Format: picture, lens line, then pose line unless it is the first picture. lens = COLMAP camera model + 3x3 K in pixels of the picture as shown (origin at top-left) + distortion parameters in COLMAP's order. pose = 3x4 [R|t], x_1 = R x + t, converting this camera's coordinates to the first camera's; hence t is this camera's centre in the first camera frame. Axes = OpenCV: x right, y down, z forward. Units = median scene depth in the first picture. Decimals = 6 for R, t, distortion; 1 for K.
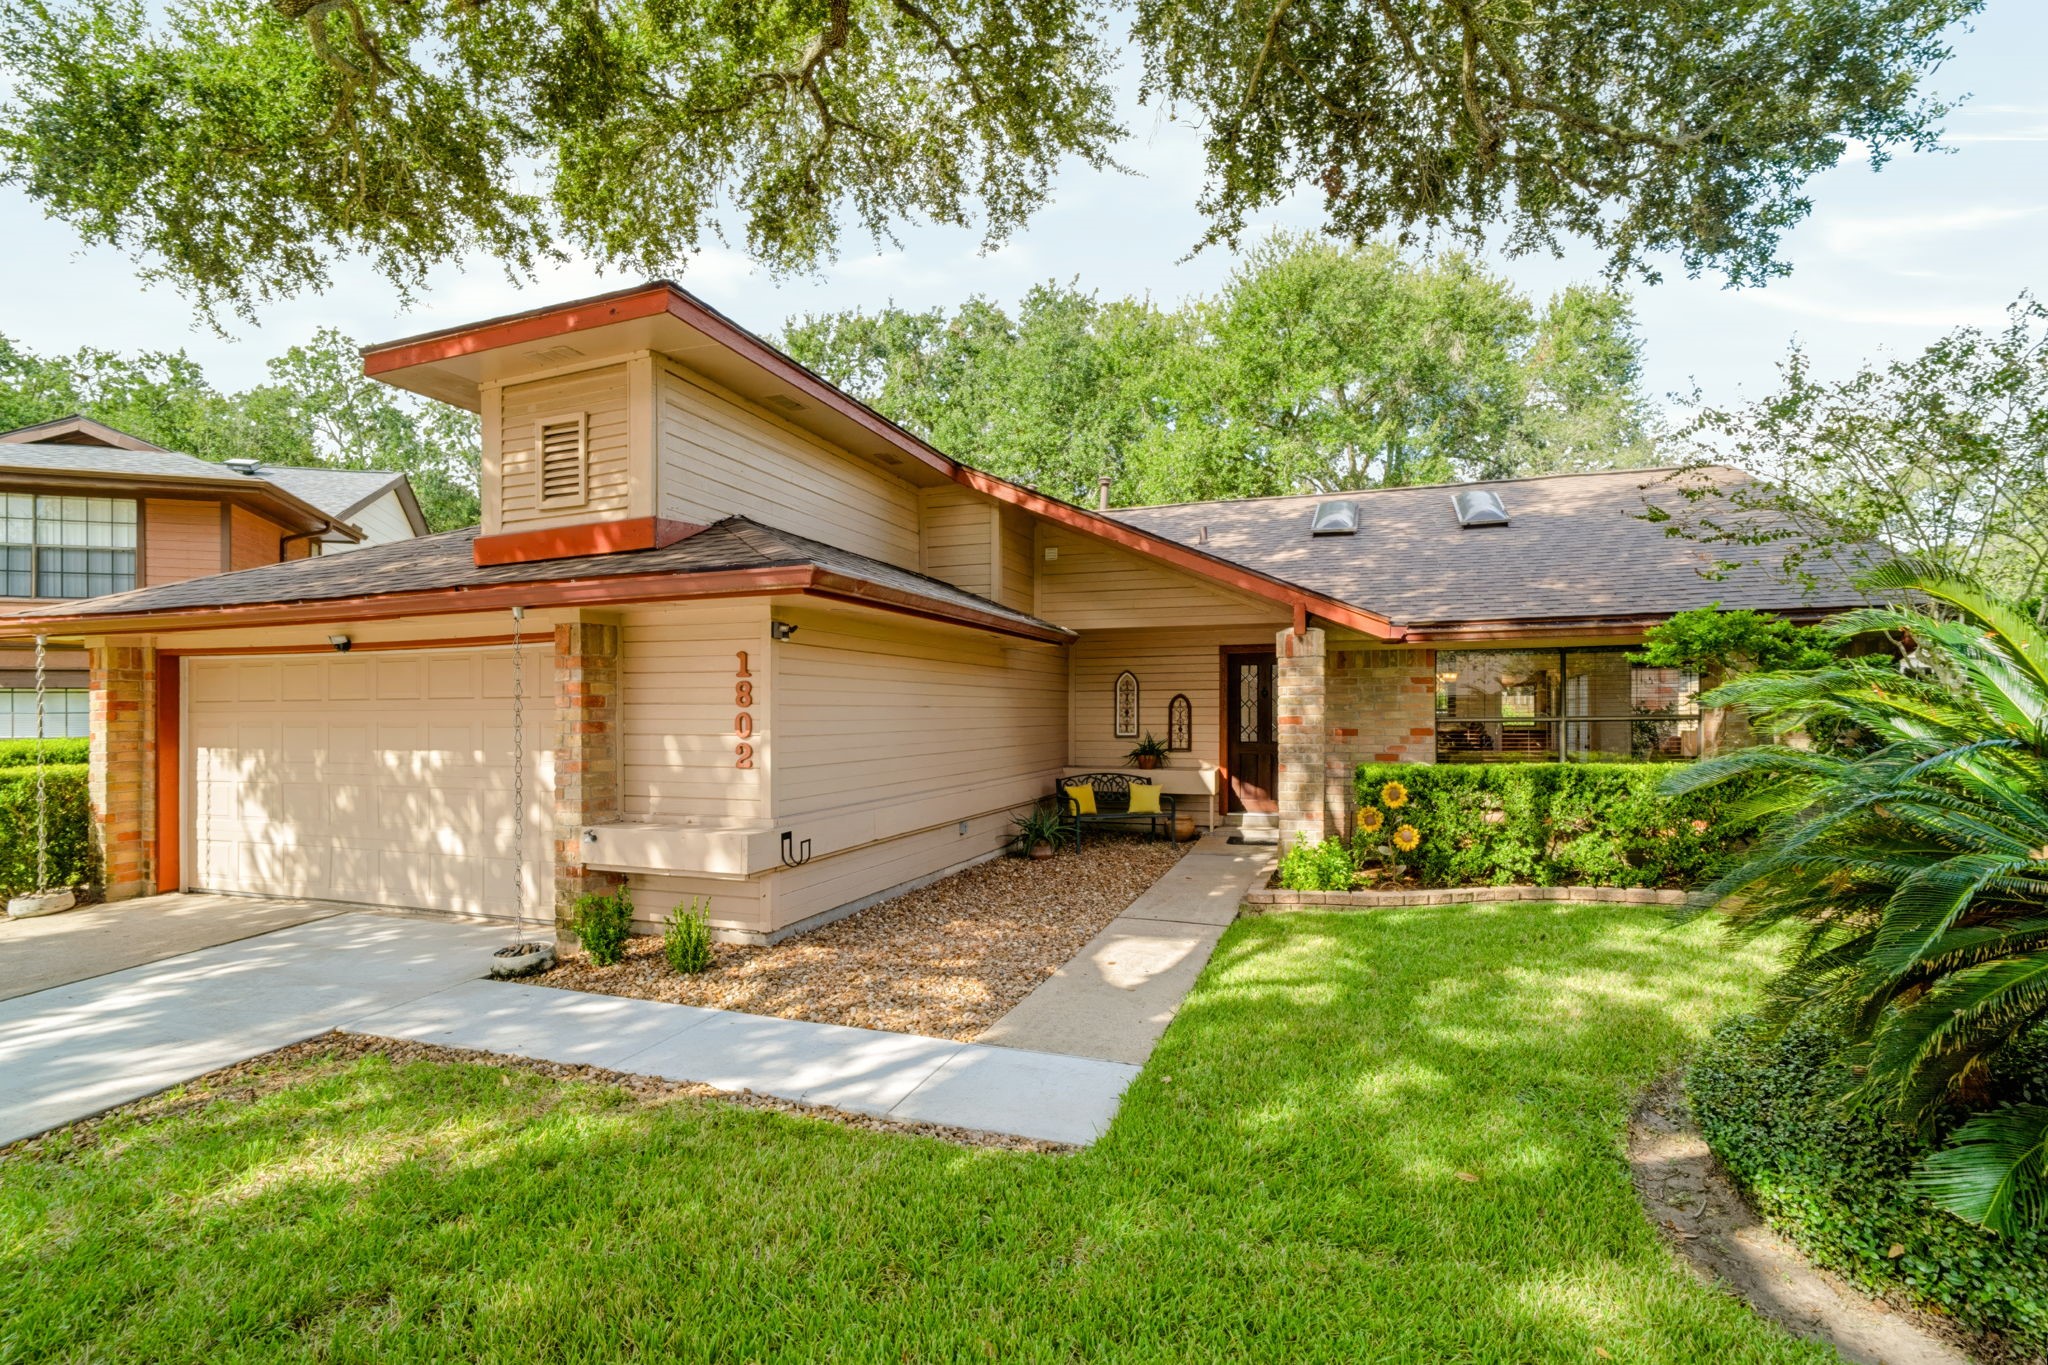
lens RADIAL K [[959.1, 0, 1019.1], [0, 959.1, 689.7], [0, 0, 1]] dist [-0.022304, -0.000066]
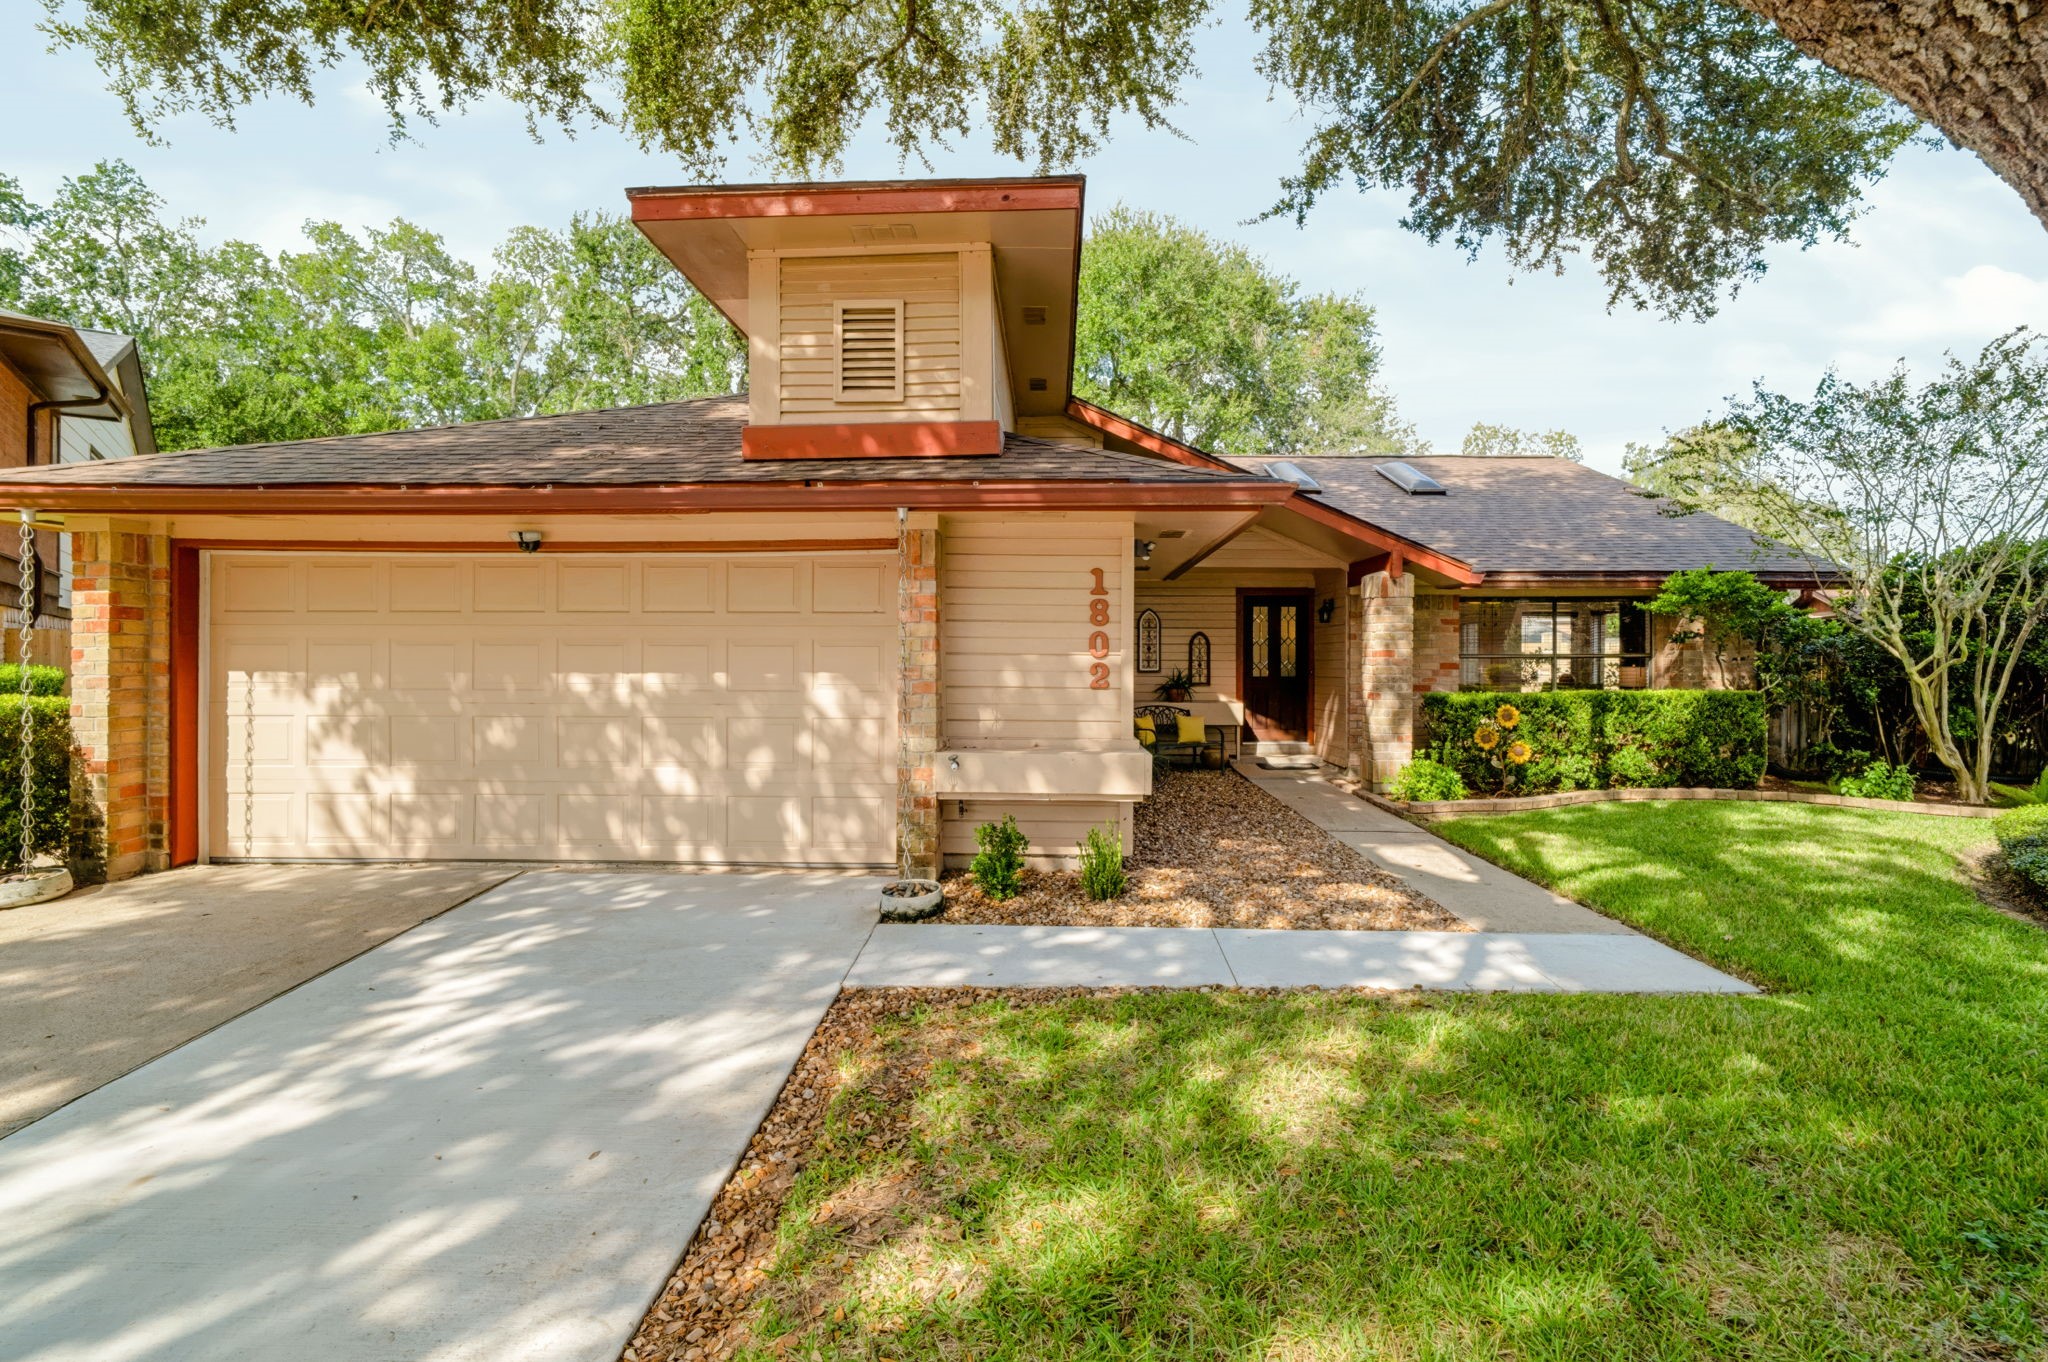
lens RADIAL K [[950.6, 0, 1021.0], [0, 950.6, 639.2], [0, 0, 1]] dist [-0.027389, 0.014035]
pose [[0.948768, 0.016839, 0.315524, -0.528179], [-0.016613, 0.999856, -0.003408, 0.029078], [-0.315536, -0.002009, 0.948912, 0.087167]]
